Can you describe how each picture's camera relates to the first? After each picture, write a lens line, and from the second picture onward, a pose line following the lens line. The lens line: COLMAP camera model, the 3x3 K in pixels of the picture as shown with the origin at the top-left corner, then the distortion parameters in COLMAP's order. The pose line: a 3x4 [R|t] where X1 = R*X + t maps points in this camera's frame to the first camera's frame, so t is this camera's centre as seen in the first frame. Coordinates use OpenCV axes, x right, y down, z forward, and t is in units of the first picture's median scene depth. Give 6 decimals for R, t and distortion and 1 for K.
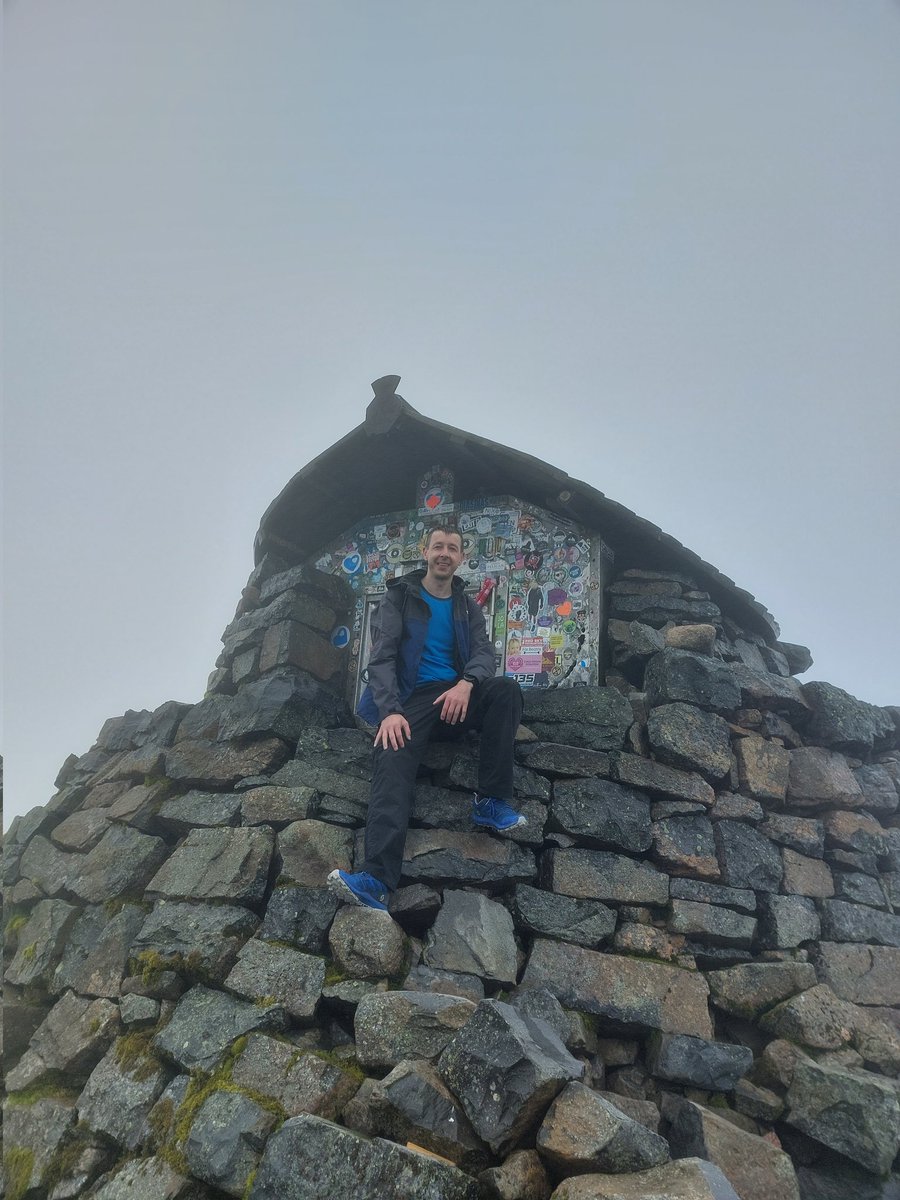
lens RADIAL K [[910.0, 0, 450.0], [0, 910.0, 600.0], [0, 0, 1]] dist [0.027899, -0.005219]
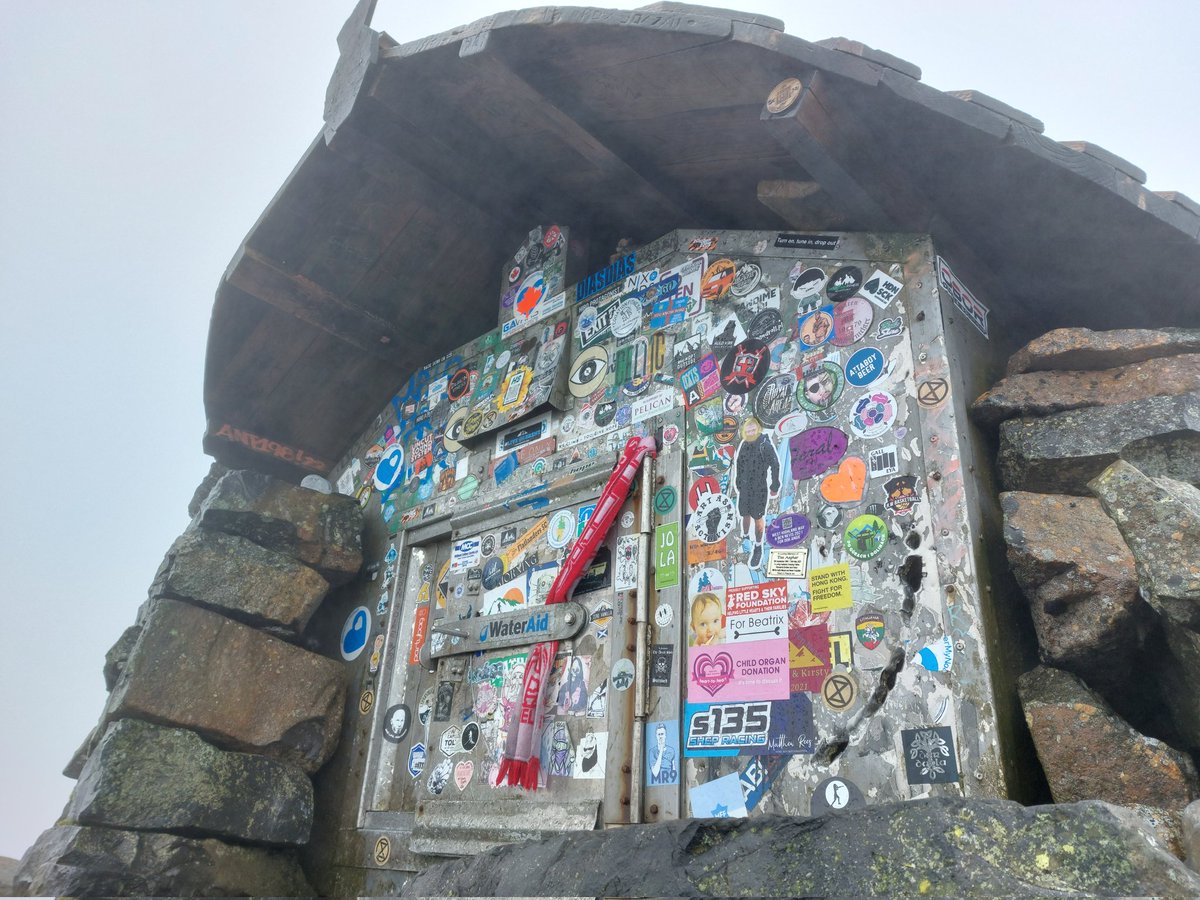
lens RADIAL K [[910.0, 0, 600.0], [0, 910.0, 450.0], [0, 0, 1]] dist [0.027899, -0.005219]
pose [[0.970584, -0.119384, -0.209079, 0.107935], [0.083981, 0.981735, -0.170716, 0.043948], [0.225641, 0.148136, 0.962882, 0.658385]]
